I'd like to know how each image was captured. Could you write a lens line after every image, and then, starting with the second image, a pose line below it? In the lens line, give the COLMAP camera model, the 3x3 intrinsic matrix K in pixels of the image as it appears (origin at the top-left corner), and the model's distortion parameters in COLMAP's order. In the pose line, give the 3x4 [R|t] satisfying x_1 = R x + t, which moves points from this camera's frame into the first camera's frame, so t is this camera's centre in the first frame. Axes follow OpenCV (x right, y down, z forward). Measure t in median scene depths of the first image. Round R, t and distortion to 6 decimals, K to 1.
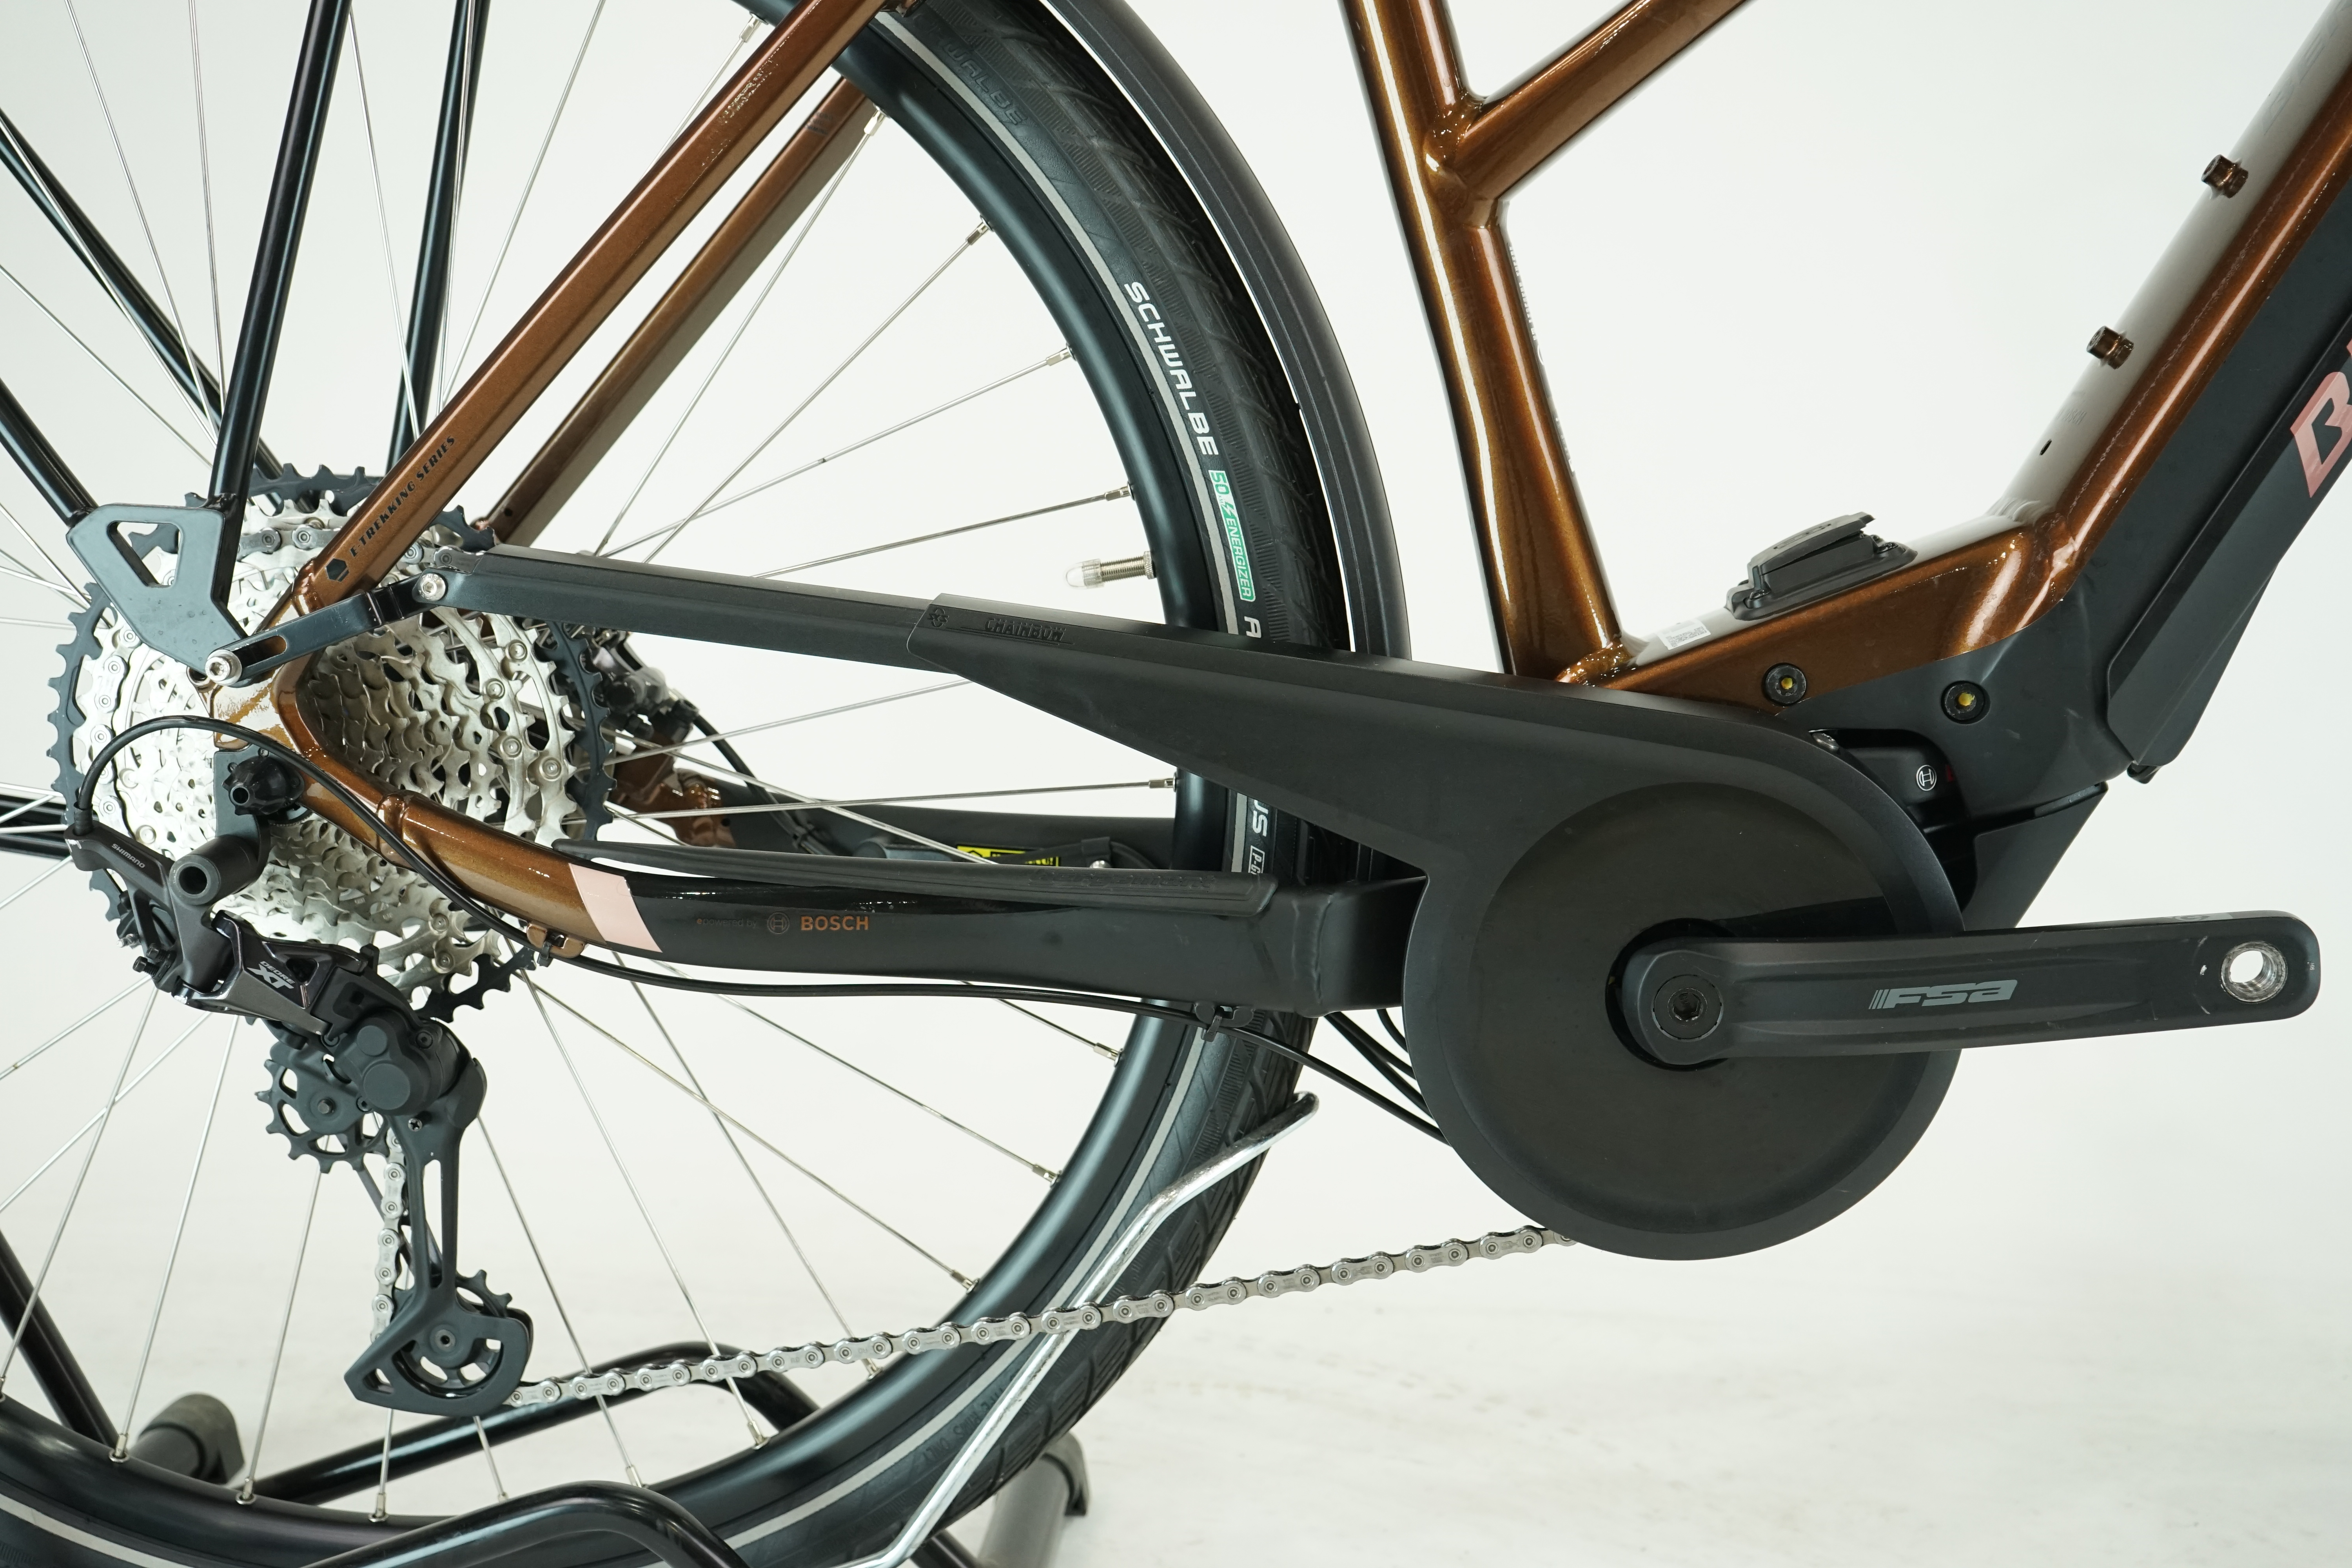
lens RADIAL K [[2501.8, 0, 1178.7], [0, 2501.8, 784.9], [0, 0, 1]] dist [-0.004453, 0.000000]
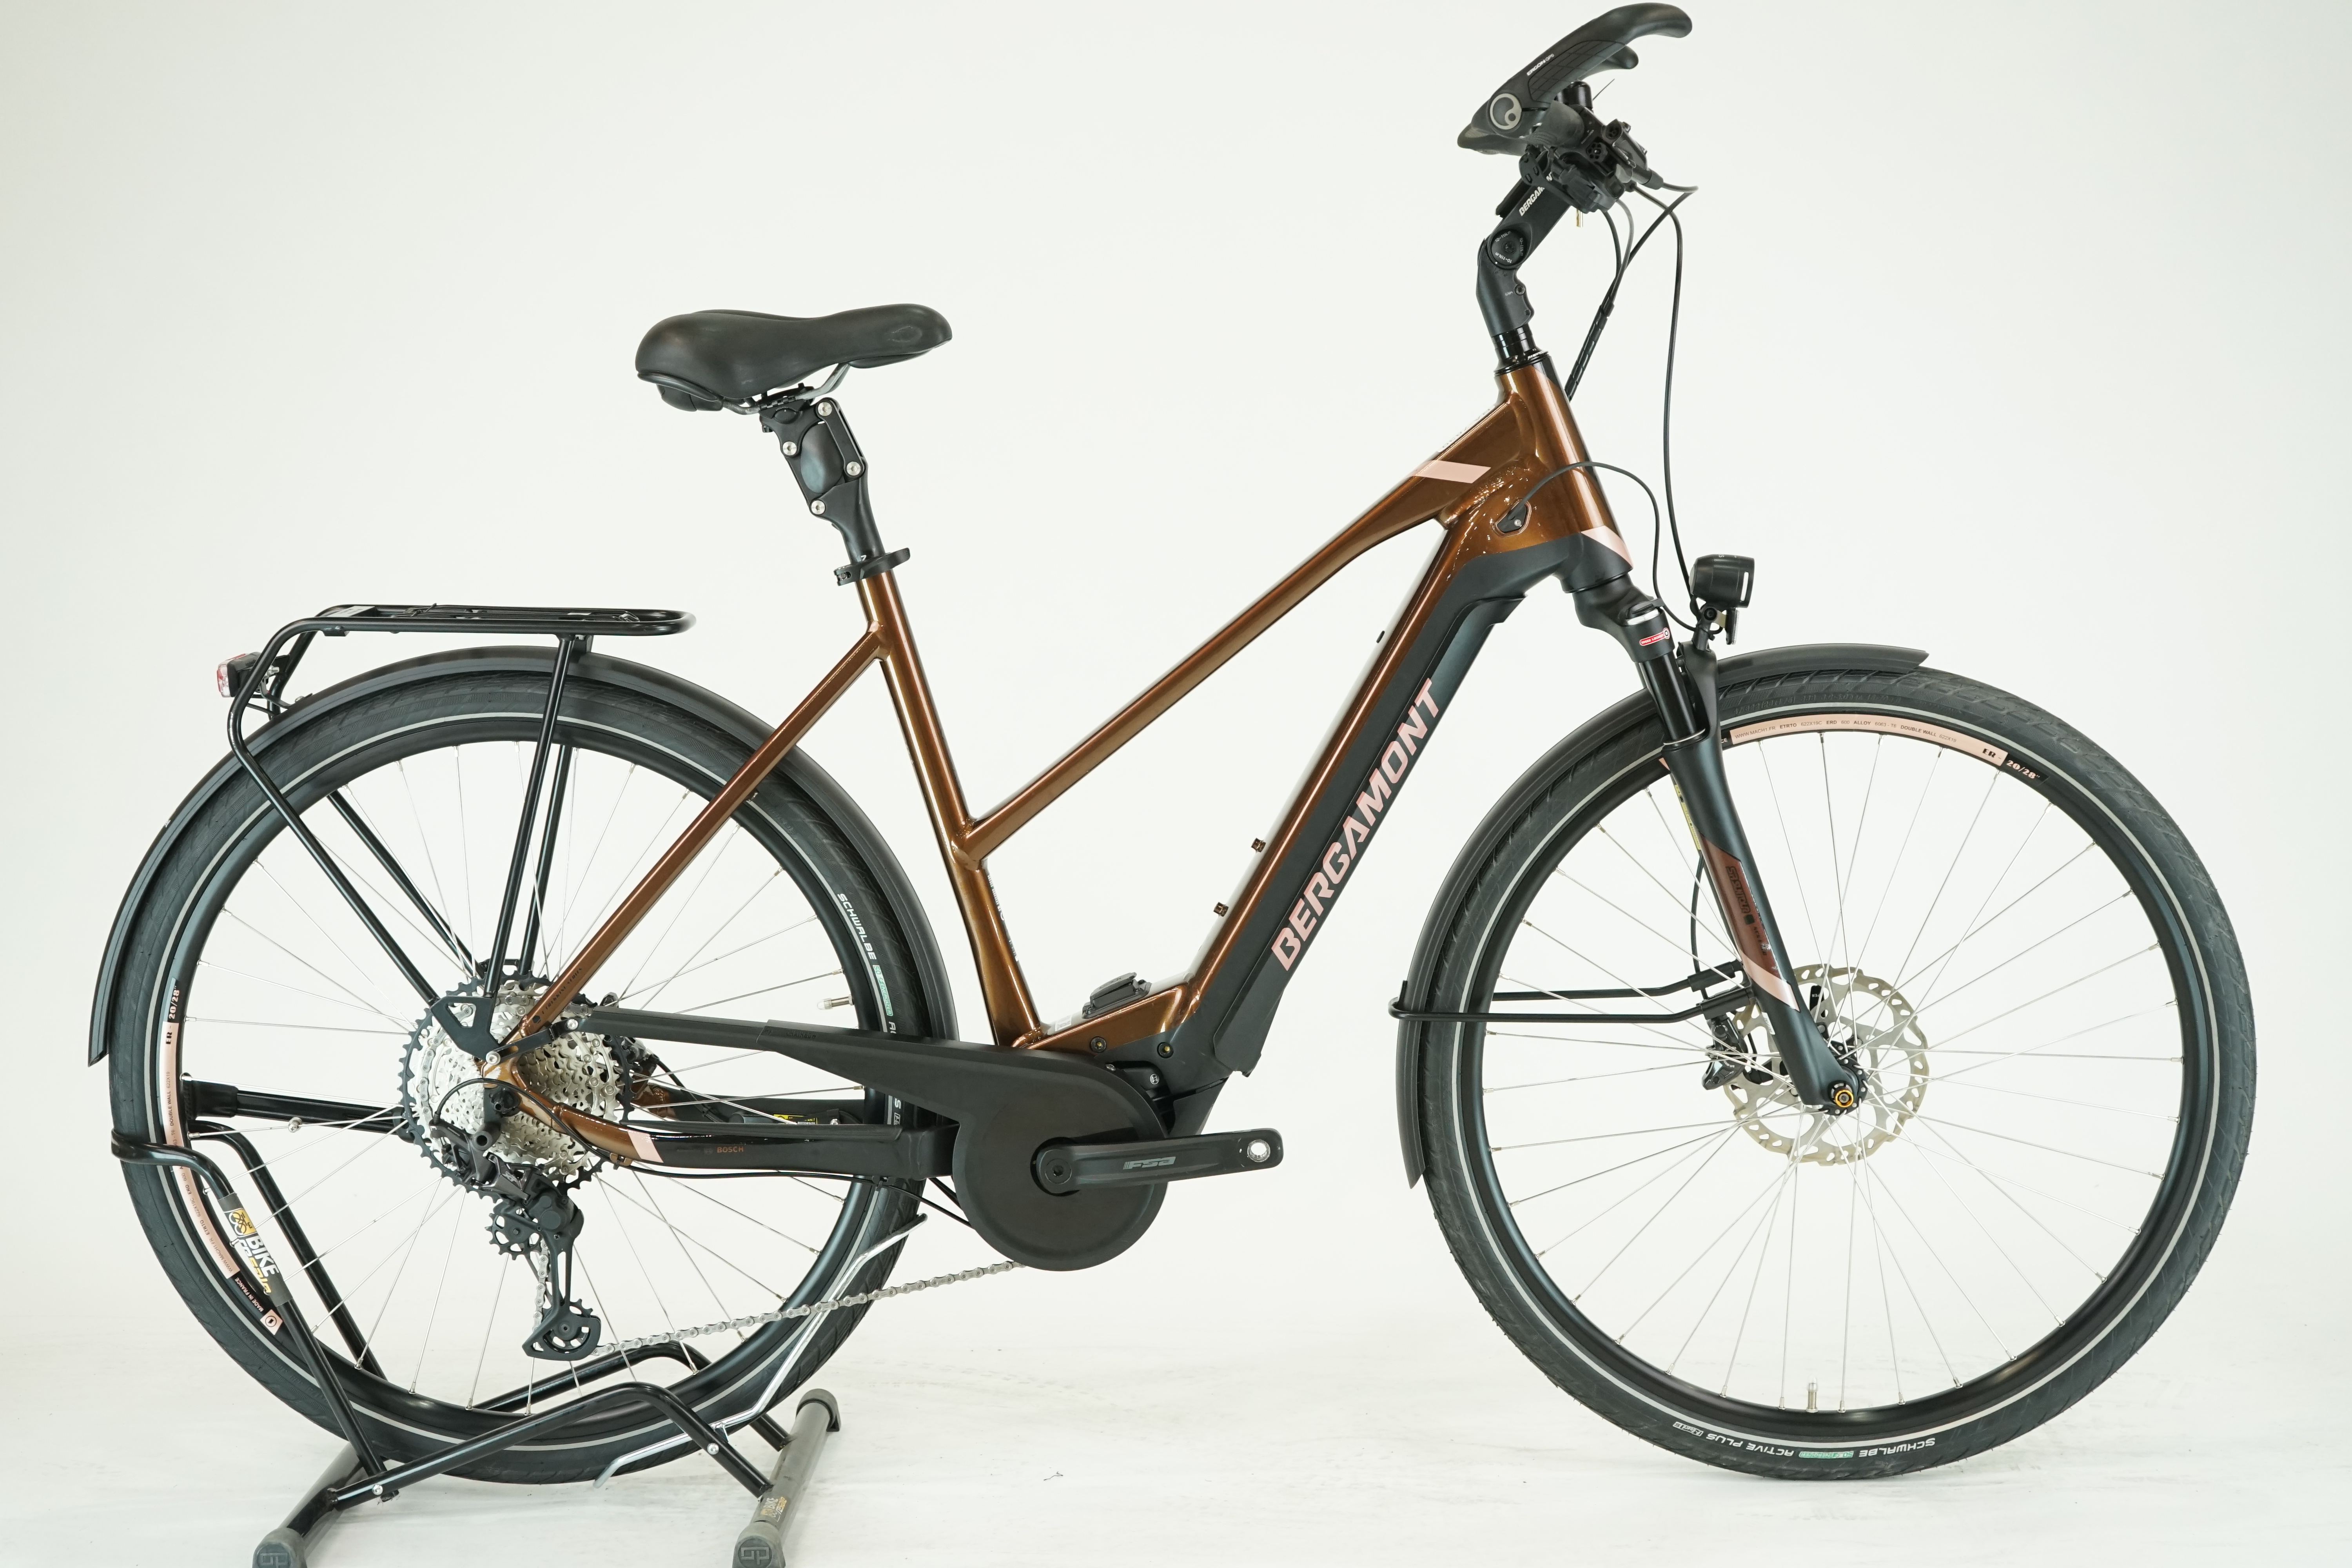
lens RADIAL K [[3551.7, 0, 1172.4], [0, 3551.7, 784.0], [0, 0, 1]] dist [-0.018709, 0.000000]
pose [[0.998202, -0.026695, 0.053676, 0.124746], [0.028744, 0.998872, -0.037783, -0.162247], [-0.052607, 0.039258, 0.997843, -2.574815]]
